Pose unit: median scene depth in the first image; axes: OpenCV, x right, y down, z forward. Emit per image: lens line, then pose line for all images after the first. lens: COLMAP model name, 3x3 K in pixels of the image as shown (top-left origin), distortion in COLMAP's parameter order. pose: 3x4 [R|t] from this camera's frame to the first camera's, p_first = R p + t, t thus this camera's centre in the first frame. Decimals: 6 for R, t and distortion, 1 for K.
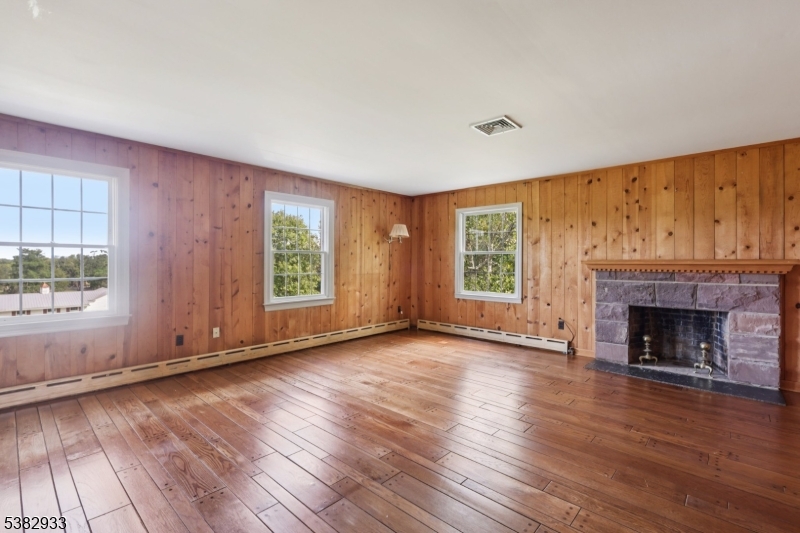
lens RADIAL K [[368.7, 0, 394.4], [0, 368.7, 263.4], [0, 0, 1]] dist [-0.003043, -0.001217]
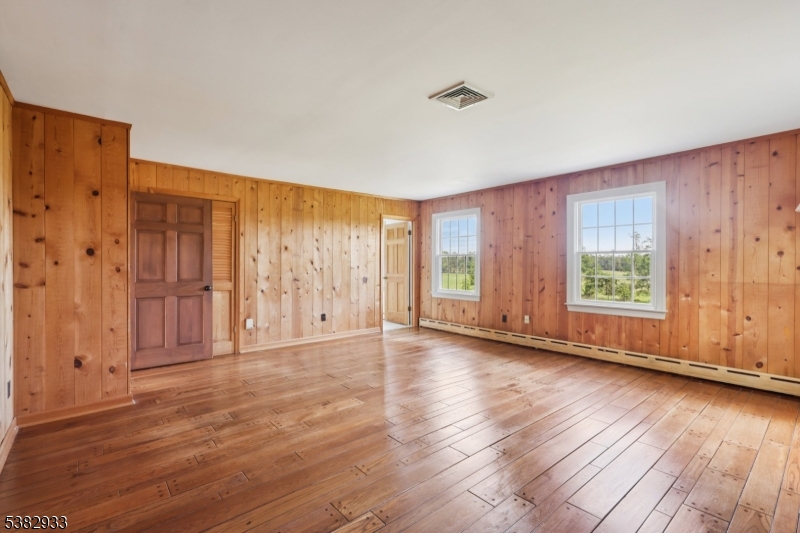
lens RADIAL K [[368.7, 0, 395.4], [0, 368.7, 266.1], [0, 0, 1]] dist [-0.003043, -0.001217]
pose [[-0.132483, 0.002318, -0.991183, 0.806657], [-0.003699, 0.999989, 0.002833, 0.002837], [0.991178, 0.004042, -0.132473, 0.700977]]
